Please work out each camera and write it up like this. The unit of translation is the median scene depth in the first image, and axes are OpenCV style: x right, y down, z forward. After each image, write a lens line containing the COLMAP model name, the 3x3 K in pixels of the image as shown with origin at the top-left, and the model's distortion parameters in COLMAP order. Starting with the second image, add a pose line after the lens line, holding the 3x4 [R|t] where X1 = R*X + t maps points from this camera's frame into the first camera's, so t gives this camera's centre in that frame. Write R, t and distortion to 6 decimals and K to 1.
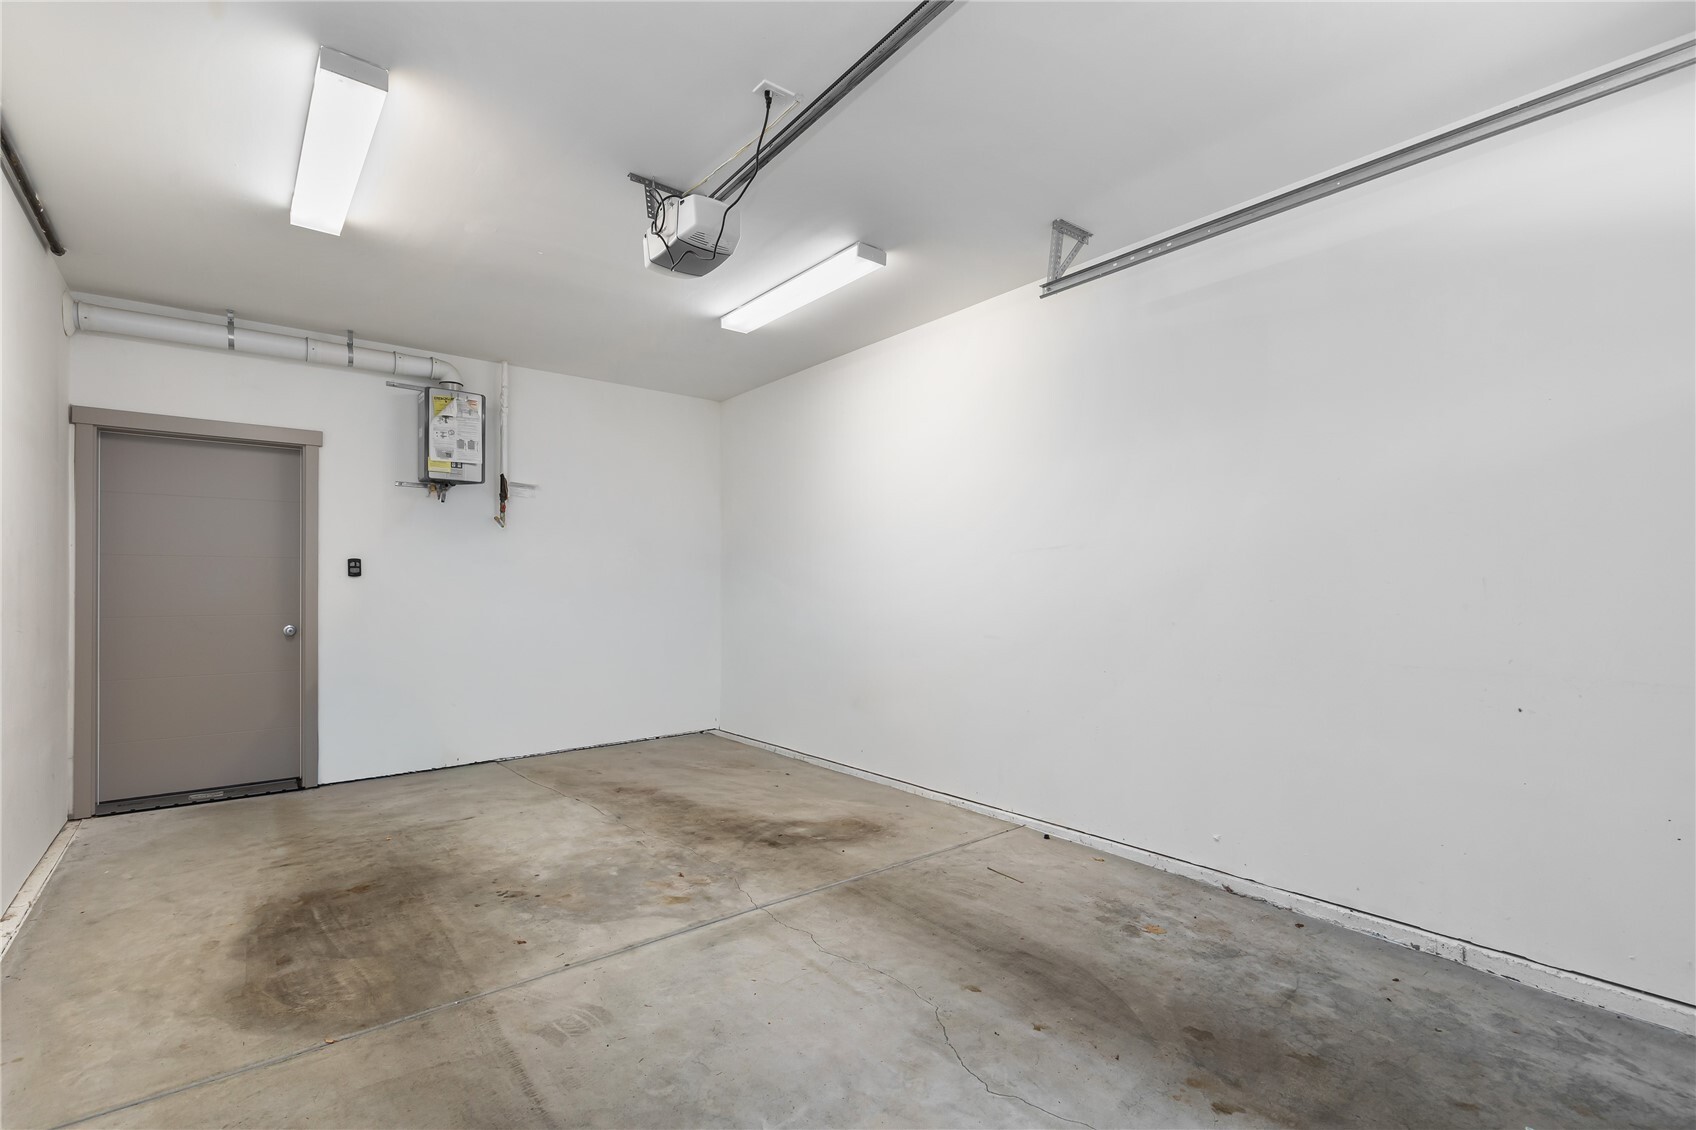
lens RADIAL K [[767.8, 0, 848.2], [0, 767.8, 574.1], [0, 0, 1]] dist [-0.000932, -0.000834]
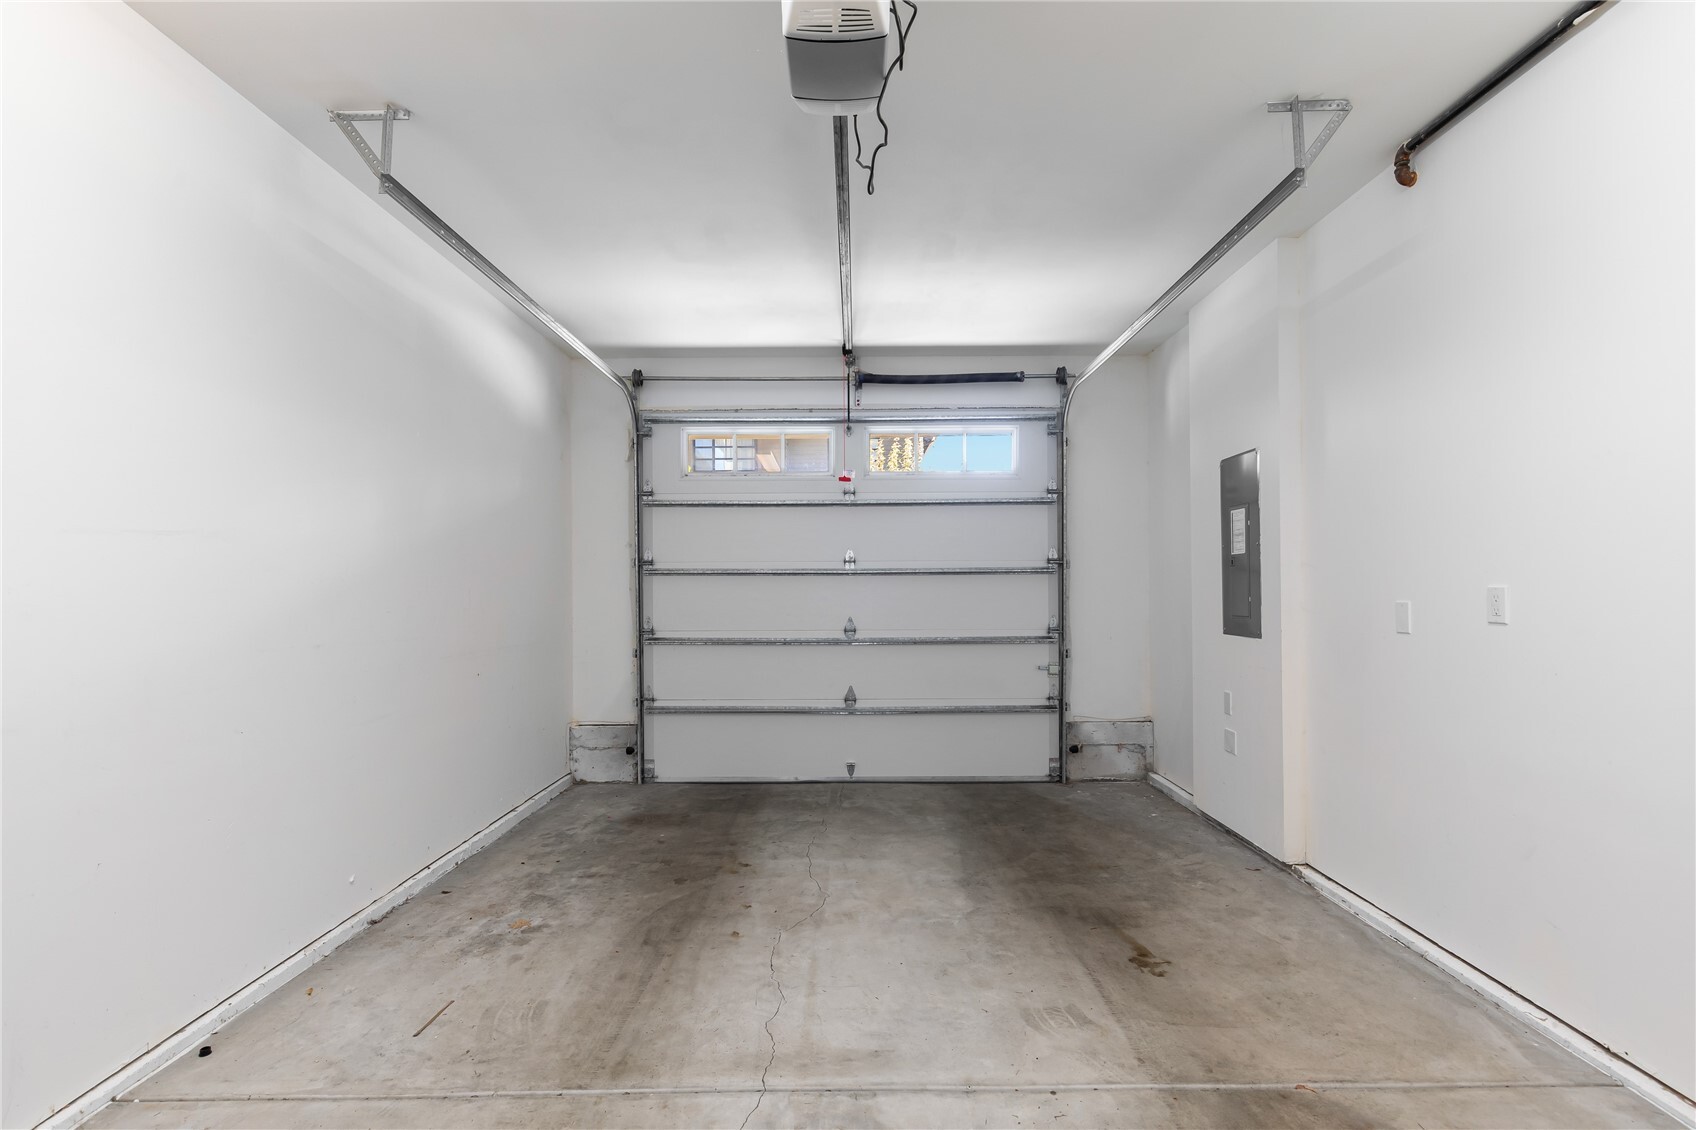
lens RADIAL K [[767.8, 0, 851.8], [0, 767.8, 570.6], [0, 0, 1]] dist [-0.000932, -0.000834]
pose [[-0.773259, 0.016914, 0.633864, -0.717198], [-0.003145, 0.999530, -0.030509, 0.012032], [-0.634082, -0.025585, -0.772842, 1.761908]]
